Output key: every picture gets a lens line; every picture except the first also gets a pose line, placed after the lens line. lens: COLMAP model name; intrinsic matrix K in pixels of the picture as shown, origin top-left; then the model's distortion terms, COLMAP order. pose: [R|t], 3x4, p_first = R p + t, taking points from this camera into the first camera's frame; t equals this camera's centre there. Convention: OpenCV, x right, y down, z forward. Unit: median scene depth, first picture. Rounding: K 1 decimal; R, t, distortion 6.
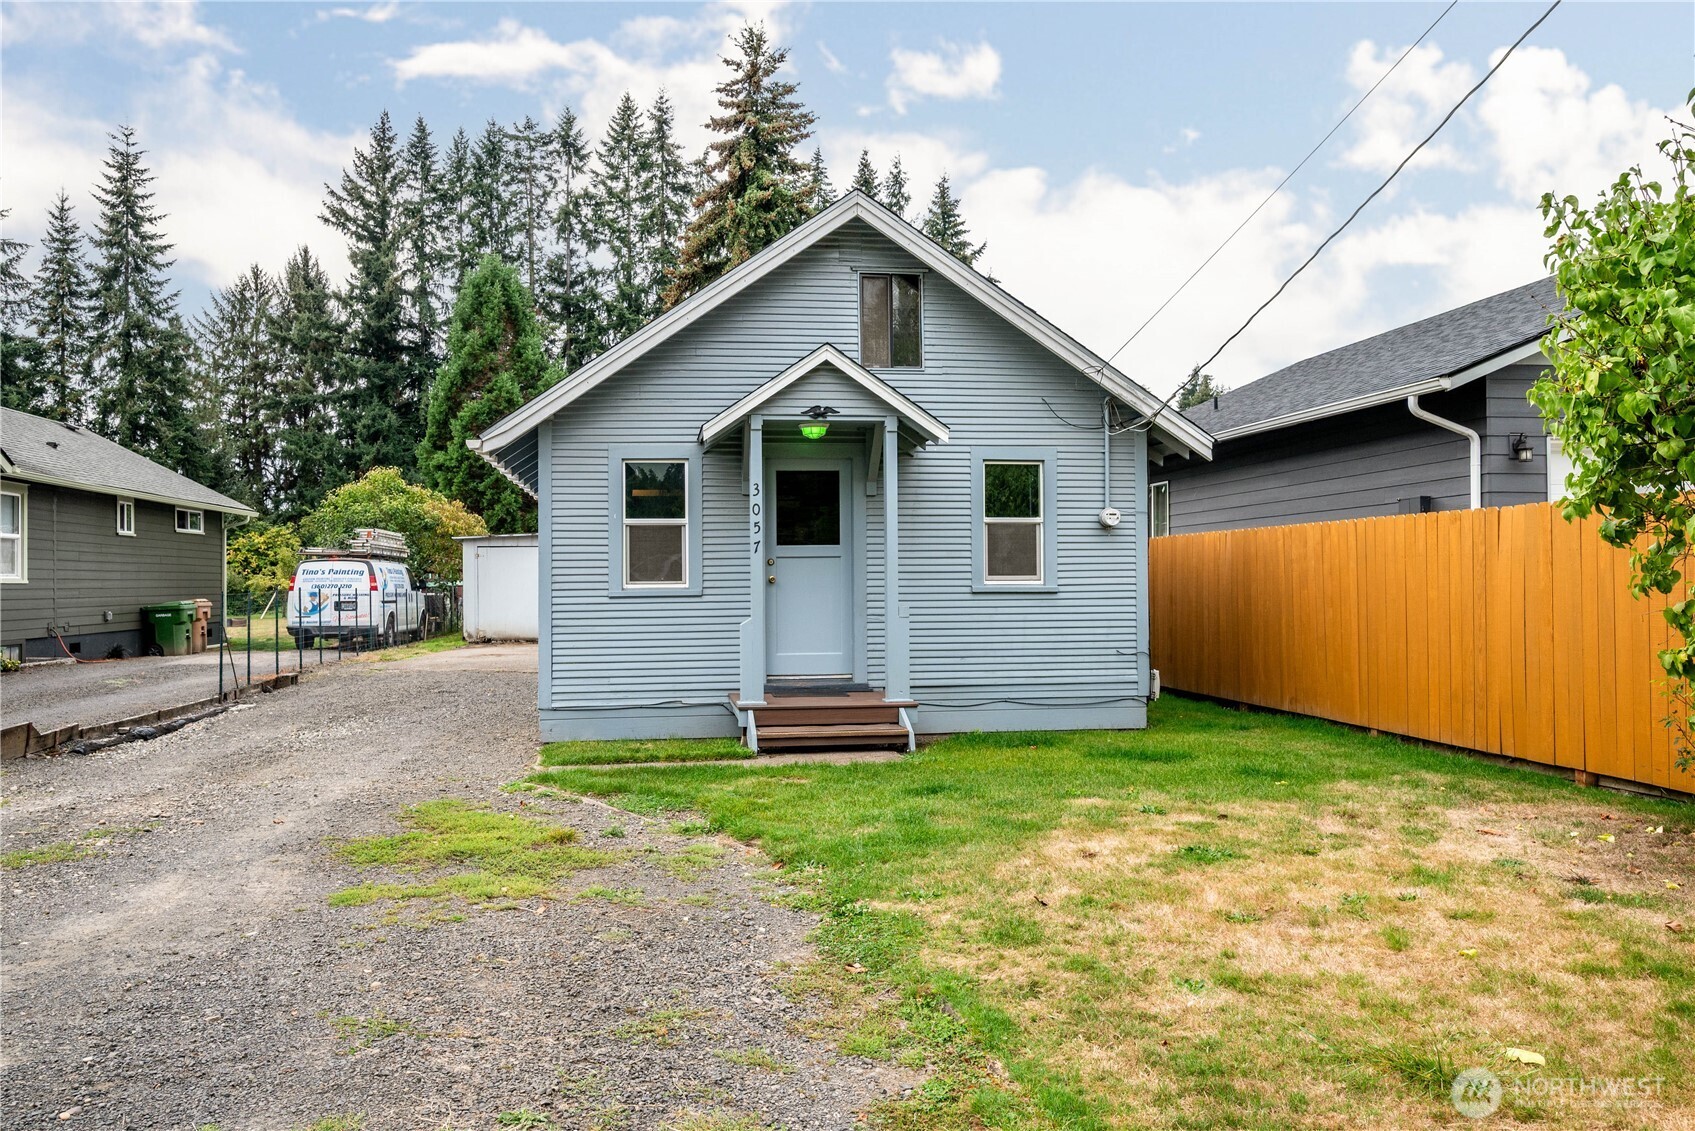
lens RADIAL K [[1135.8, 0, 831.7], [0, 1135.8, 572.8], [0, 0, 1]] dist [-0.000022, 0.001006]
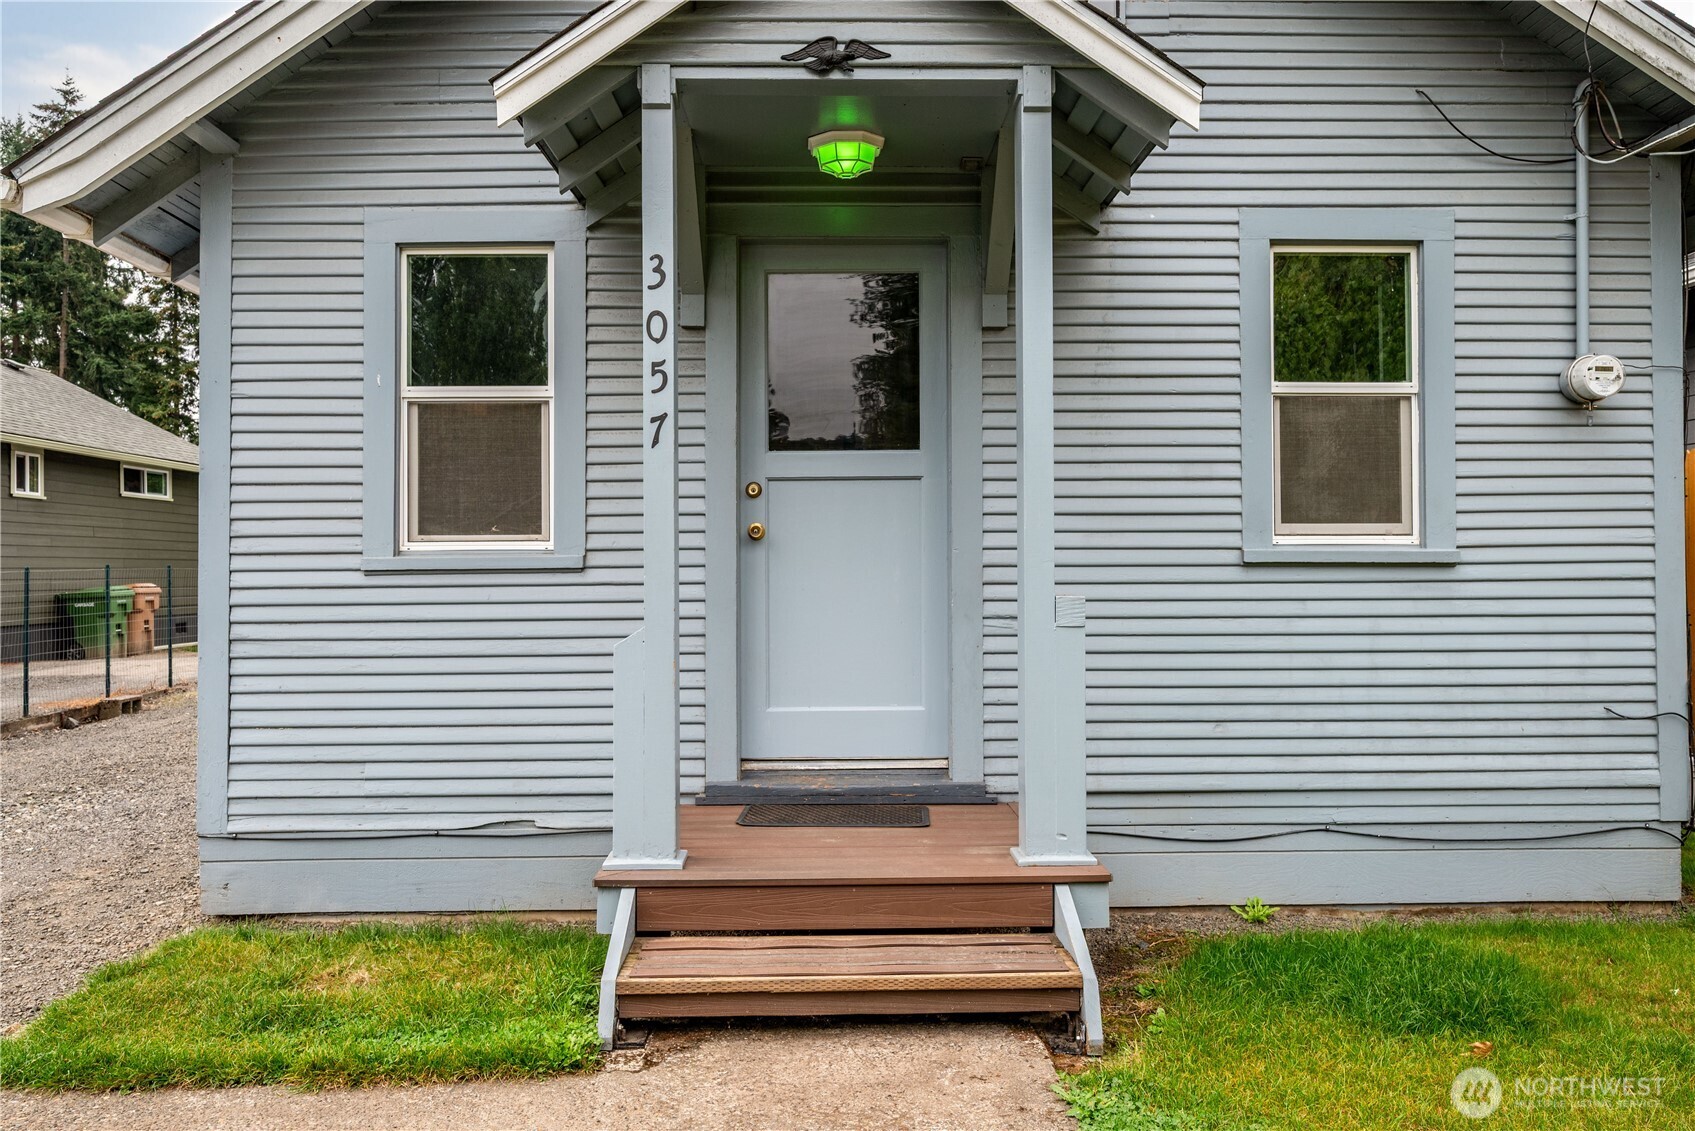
lens RADIAL K [[1297.2, 0, 861.4], [0, 1297.2, 564.5], [0, 0, 1]] dist [0.002496, 0.001527]
pose [[0.994151, 0.001984, -0.107981, 0.037489], [-0.001523, 0.999989, 0.004352, 0.015794], [0.107988, -0.004162, 0.994143, 0.519498]]
